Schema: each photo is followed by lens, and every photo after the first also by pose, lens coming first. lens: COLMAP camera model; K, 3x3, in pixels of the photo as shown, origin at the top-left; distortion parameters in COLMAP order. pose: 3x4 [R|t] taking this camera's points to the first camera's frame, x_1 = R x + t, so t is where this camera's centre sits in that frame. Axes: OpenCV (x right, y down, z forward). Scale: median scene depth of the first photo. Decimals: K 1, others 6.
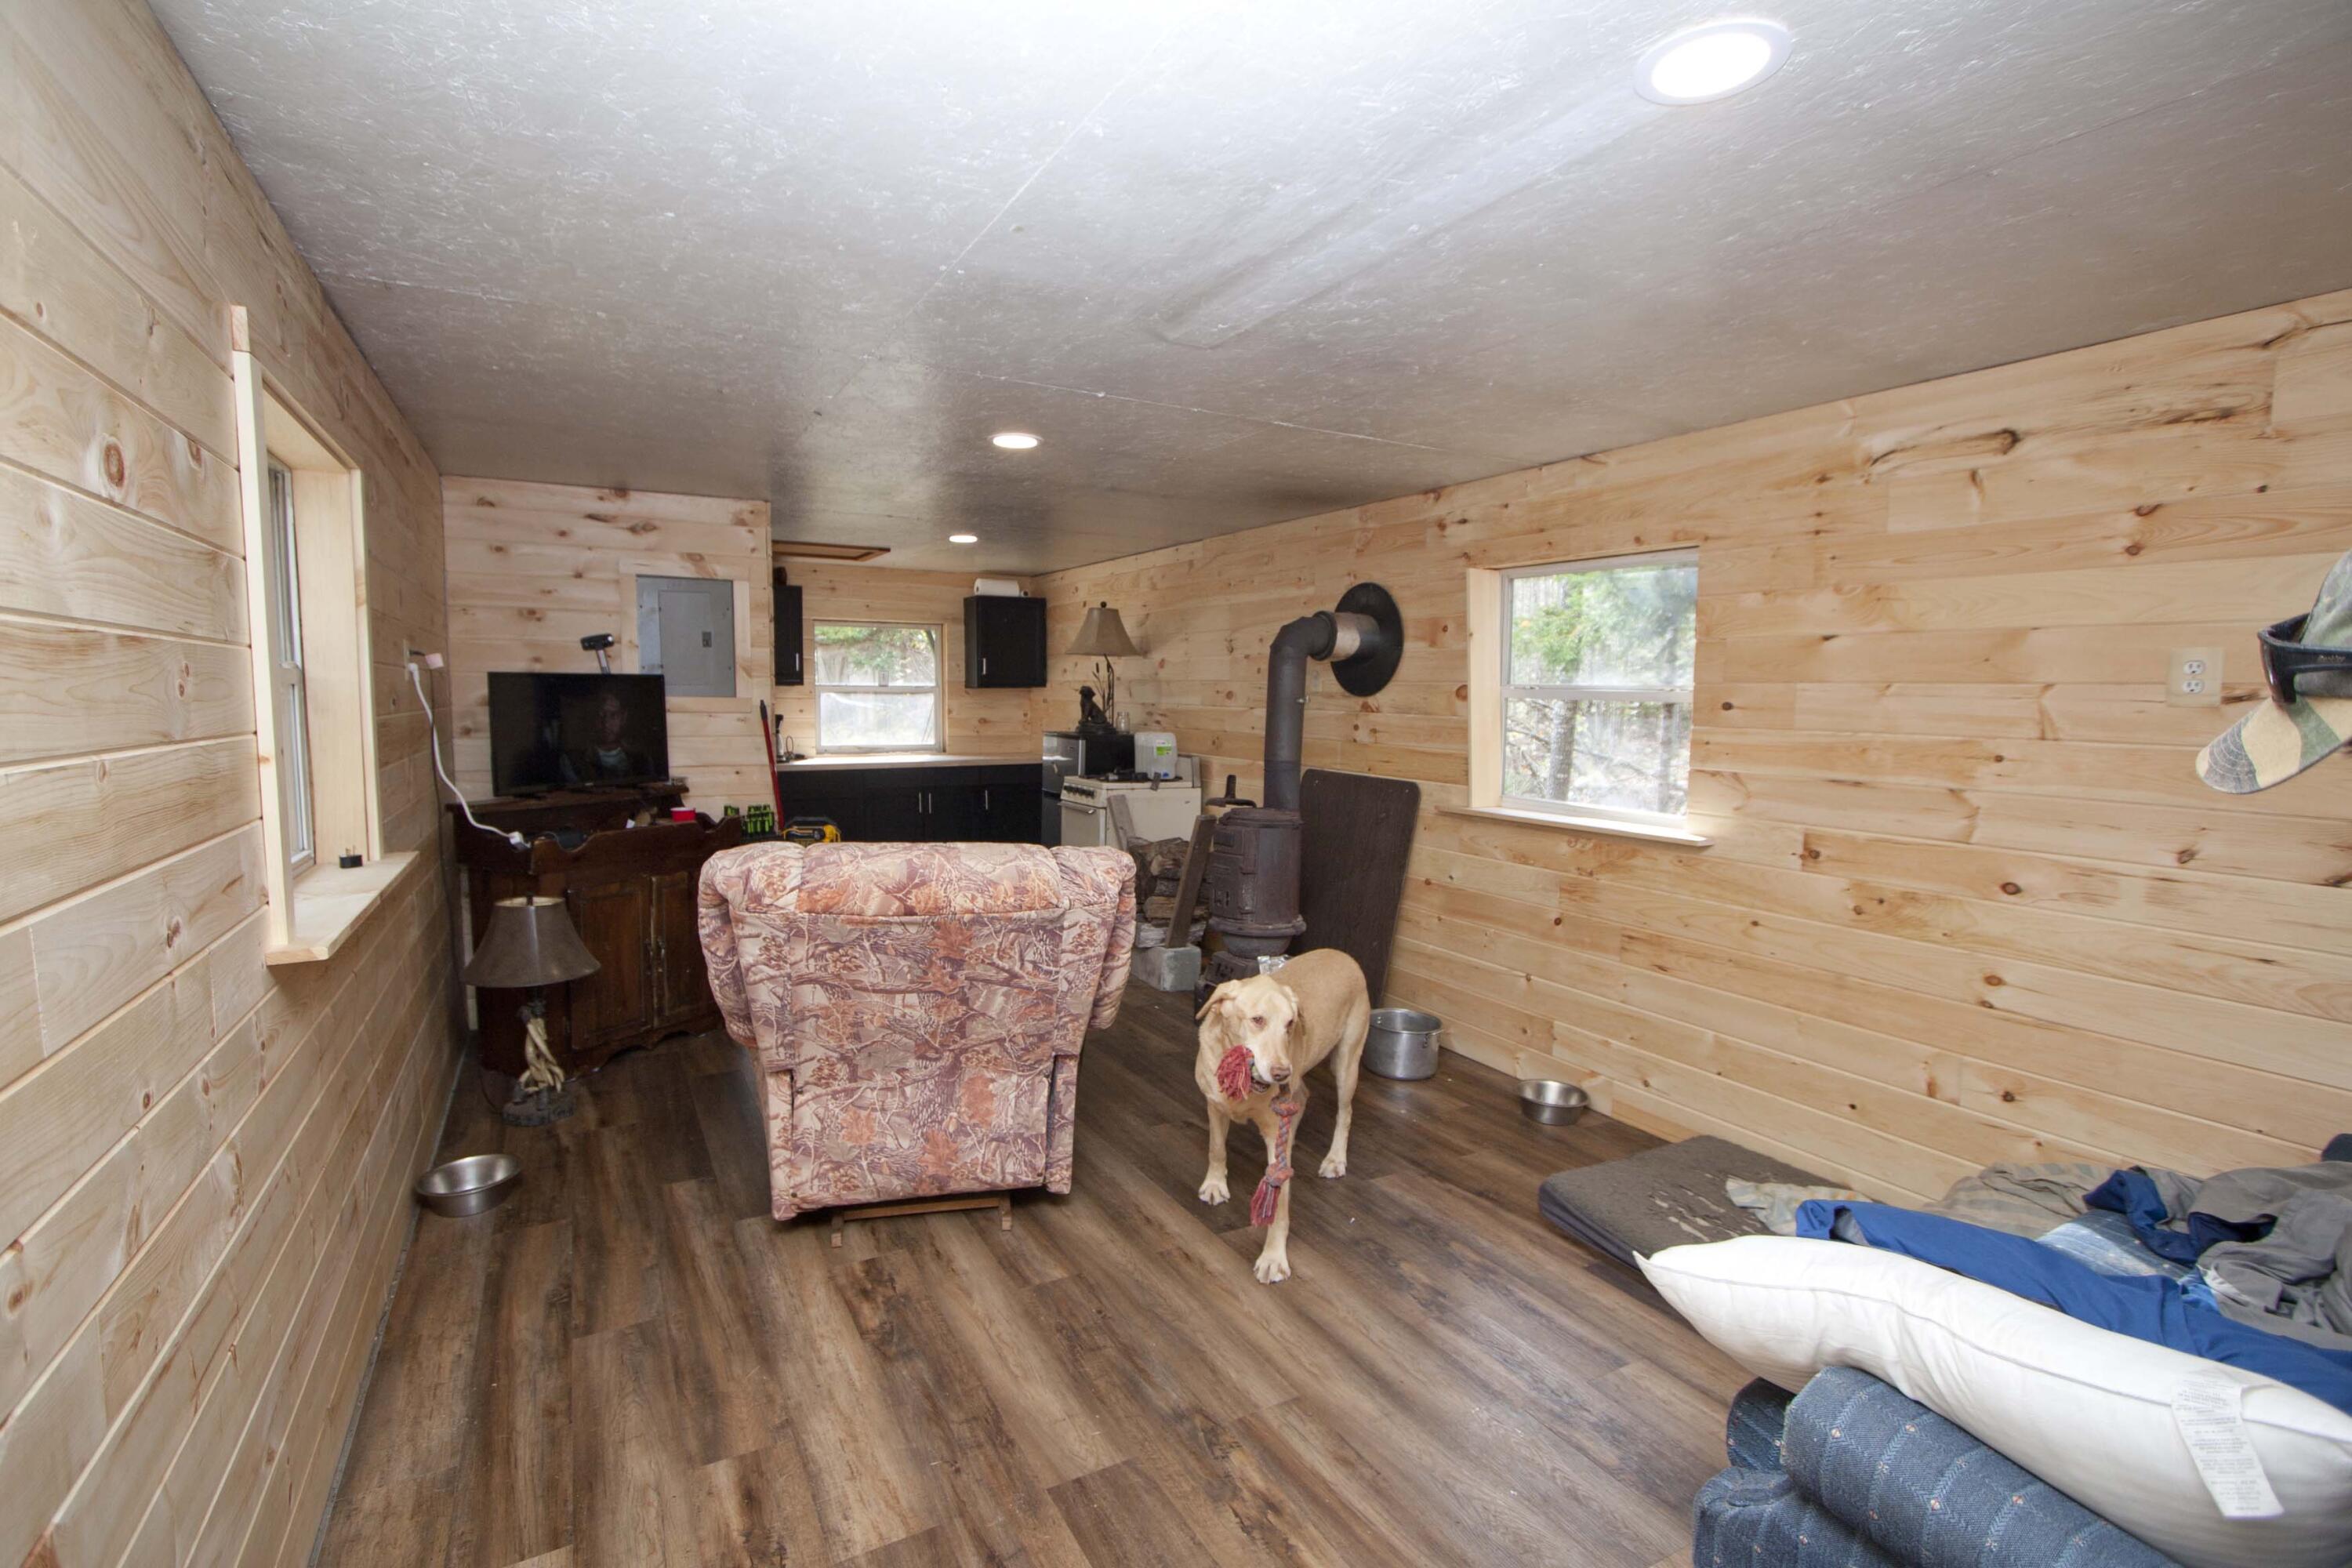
lens RADIAL K [[1076.6, 0, 1176.0], [0, 1076.6, 784.0], [0, 0, 1]] dist [-0.017769, 0.000126]
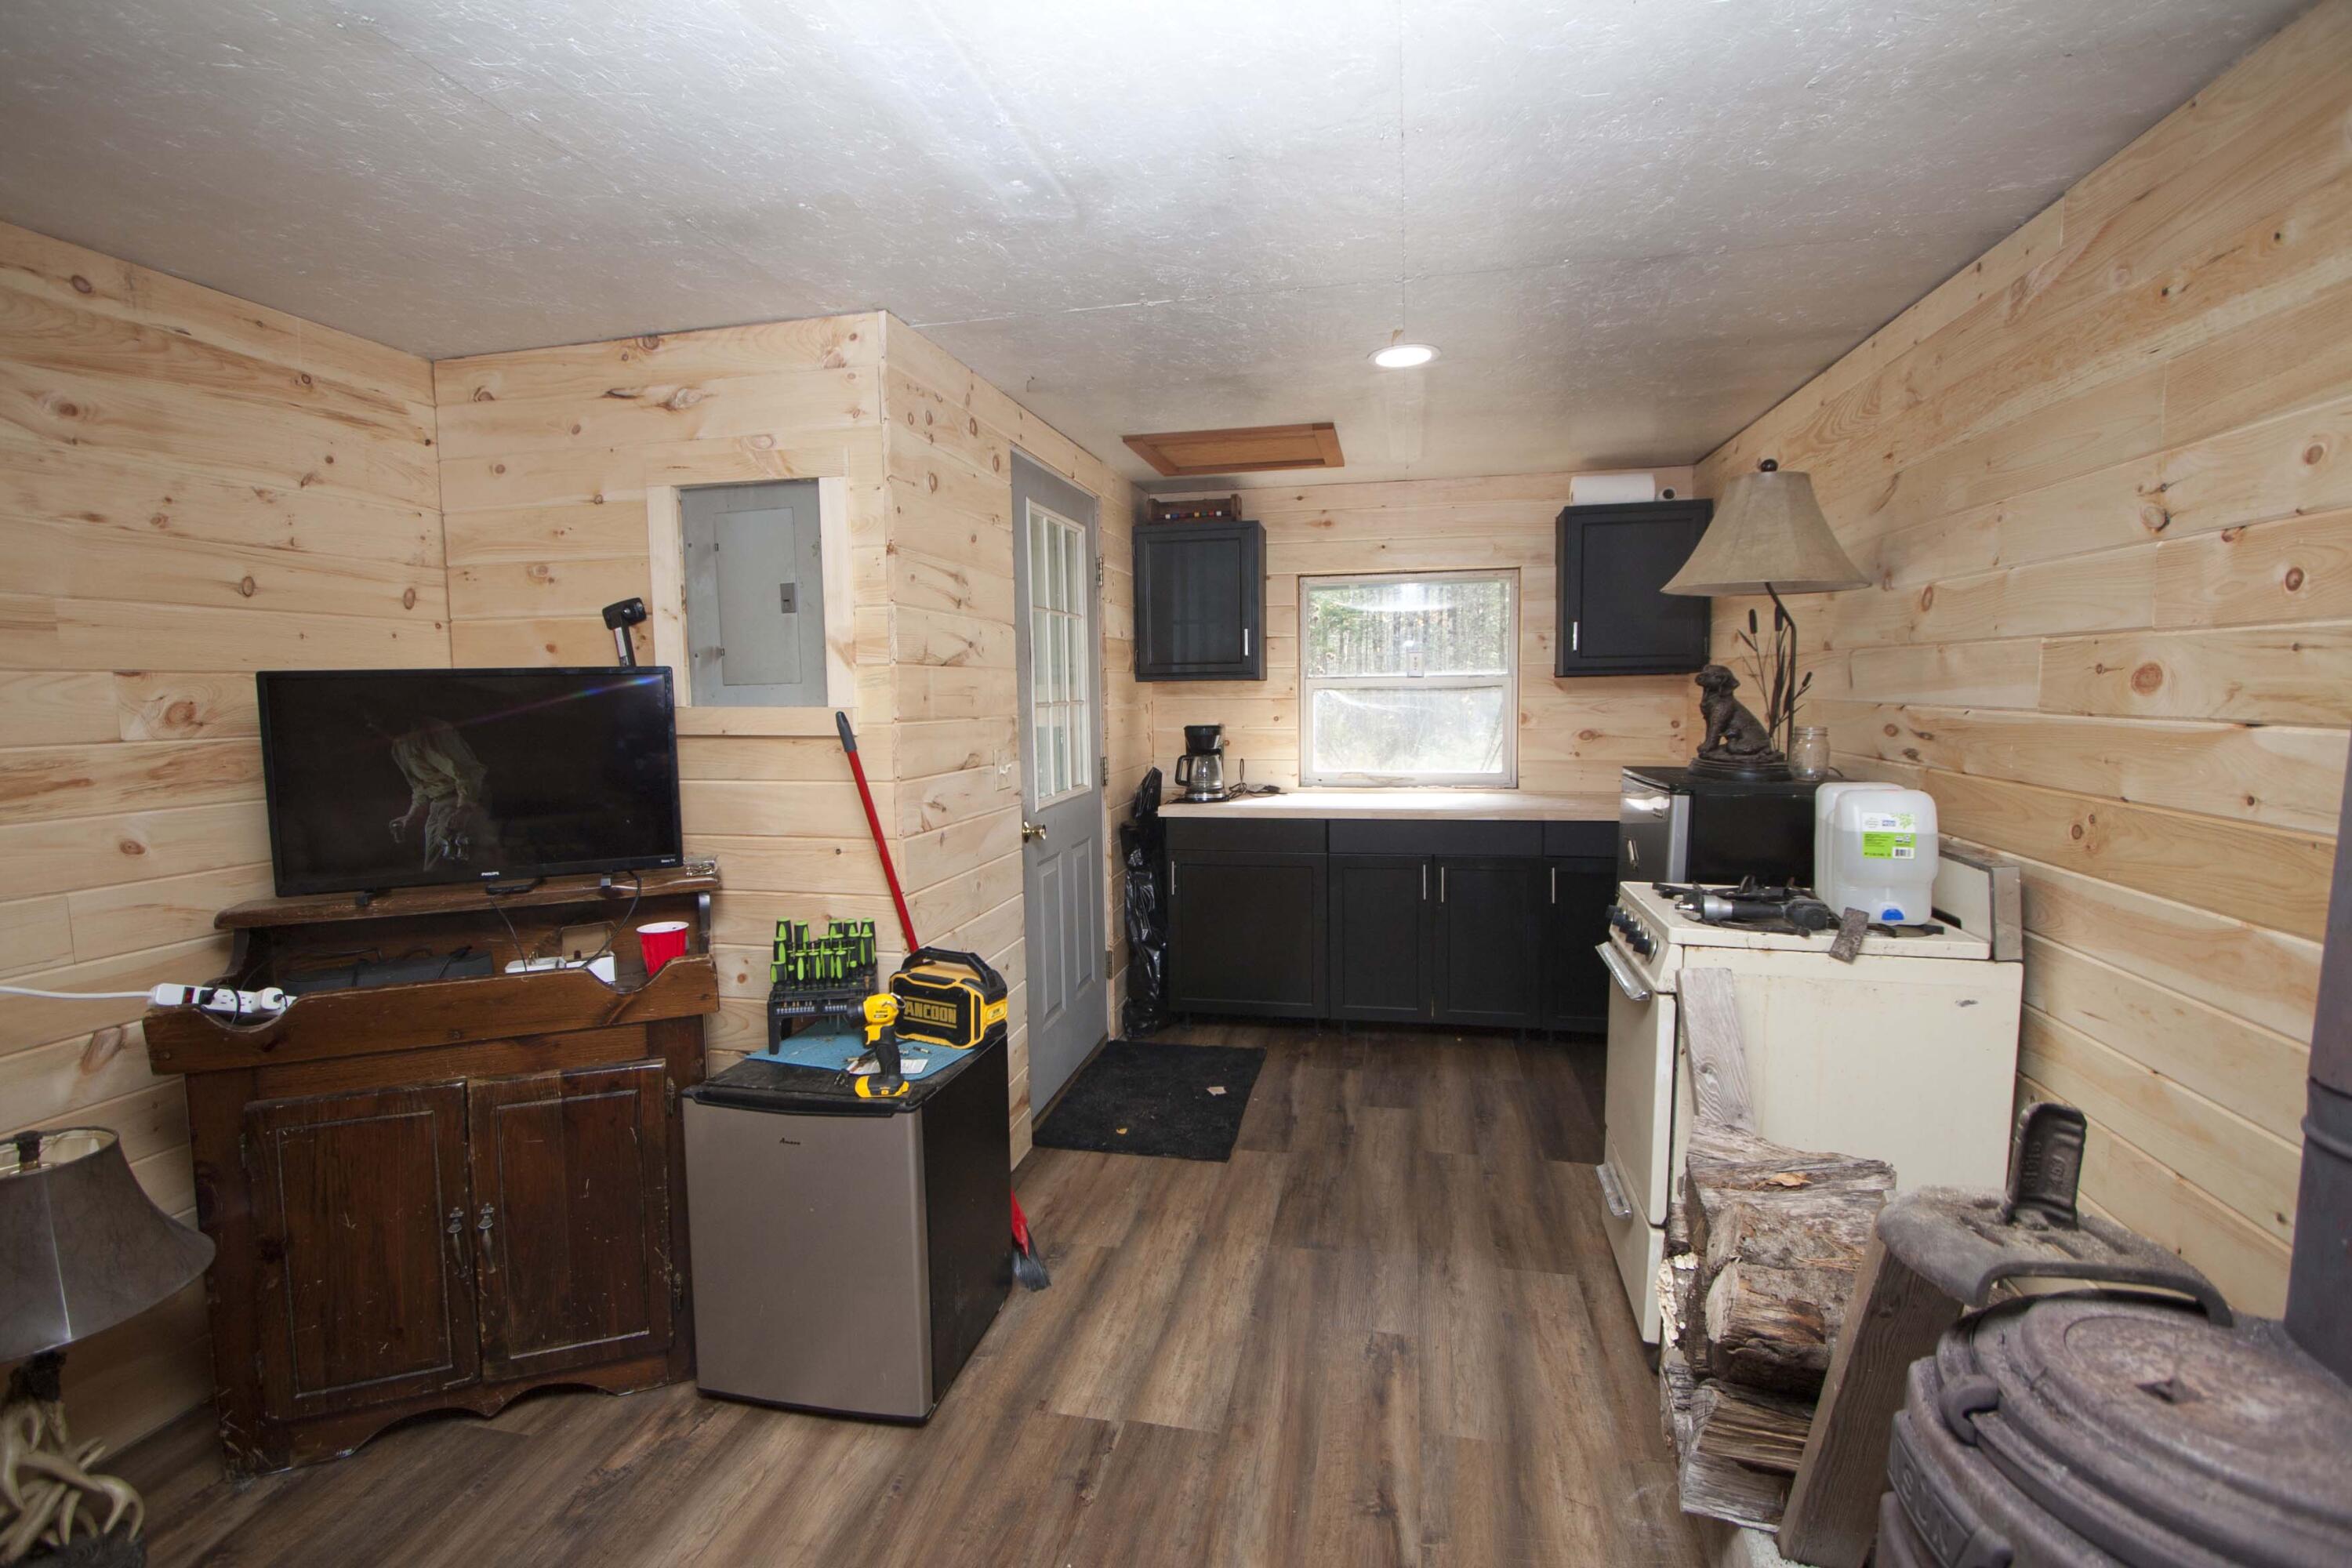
lens RADIAL K [[1061.7, 0, 1170.1], [0, 1061.7, 821.5], [0, 0, 1]] dist [-0.041150, -0.000080]
pose [[0.742855, 0.062189, -0.666557, 0.036477], [-0.034774, 0.997916, 0.054351, -0.045206], [0.668548, -0.017196, 0.743470, 0.559815]]
